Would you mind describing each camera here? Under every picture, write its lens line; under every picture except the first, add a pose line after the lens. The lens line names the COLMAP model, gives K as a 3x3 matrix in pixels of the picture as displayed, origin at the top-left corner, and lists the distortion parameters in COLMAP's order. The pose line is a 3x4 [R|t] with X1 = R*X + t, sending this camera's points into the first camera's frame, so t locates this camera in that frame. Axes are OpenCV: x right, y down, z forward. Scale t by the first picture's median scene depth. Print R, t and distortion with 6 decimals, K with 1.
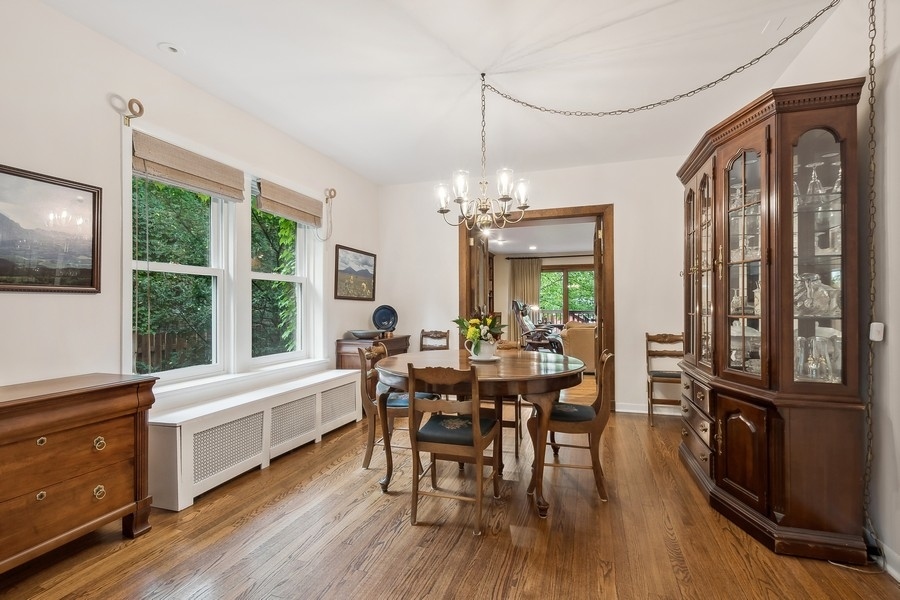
lens RADIAL K [[398.4, 0, 448.3], [0, 398.4, 303.2], [0, 0, 1]] dist [0.003355, 0.000053]
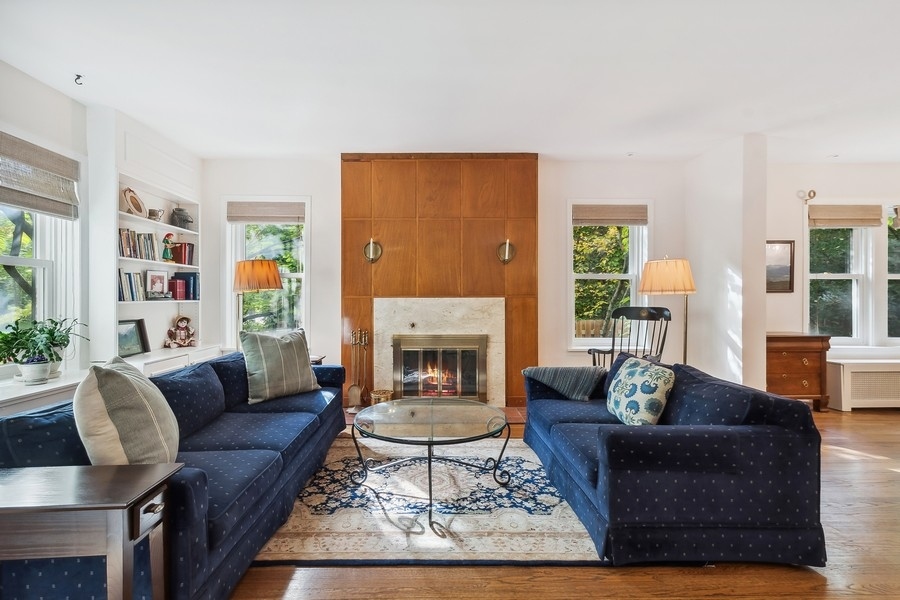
lens RADIAL K [[398.4, 0, 442.8], [0, 398.4, 301.7], [0, 0, 1]] dist [0.003355, 0.000053]
pose [[0.329695, 0.000741, -0.944087, 0.429849], [0.002757, 0.999995, 0.001748, 0.012634], [0.944084, -0.003179, 0.329691, -1.279972]]
